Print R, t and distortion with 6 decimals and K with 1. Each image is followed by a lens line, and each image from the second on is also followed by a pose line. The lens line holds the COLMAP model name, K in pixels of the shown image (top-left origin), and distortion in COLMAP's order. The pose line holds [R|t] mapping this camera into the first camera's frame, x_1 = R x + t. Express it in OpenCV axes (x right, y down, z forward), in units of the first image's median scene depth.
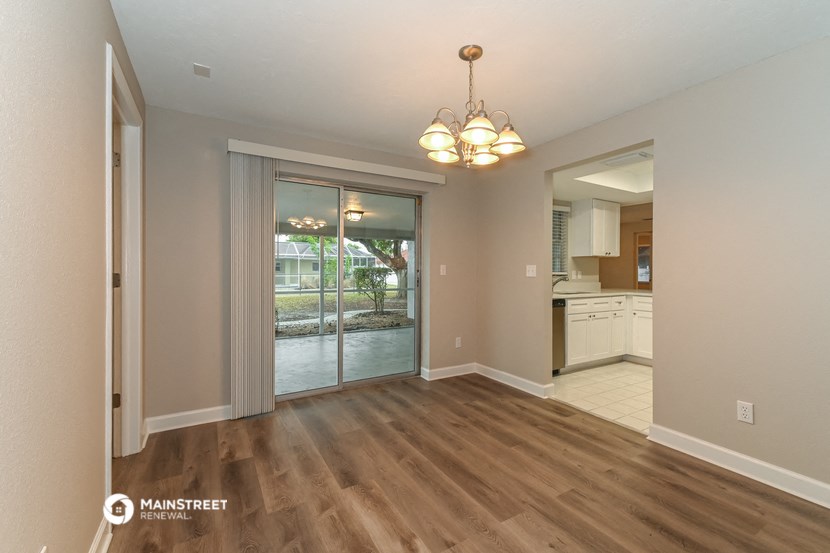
lens RADIAL K [[355.9, 0, 417.4], [0, 355.9, 272.1], [0, 0, 1]] dist [-0.004908, -0.001696]
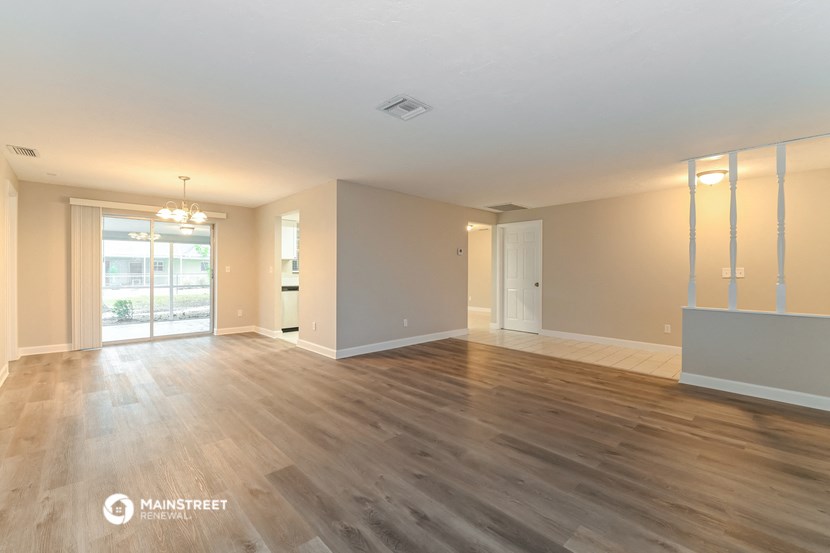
lens RADIAL K [[355.9, 0, 407.8], [0, 355.9, 273.2], [0, 0, 1]] dist [-0.004908, -0.001696]
pose [[0.973688, -0.001166, 0.227882, 0.521618], [0.000722, 0.999998, 0.002029, 0.009885], [-0.227884, -0.001811, 0.973687, -0.818378]]
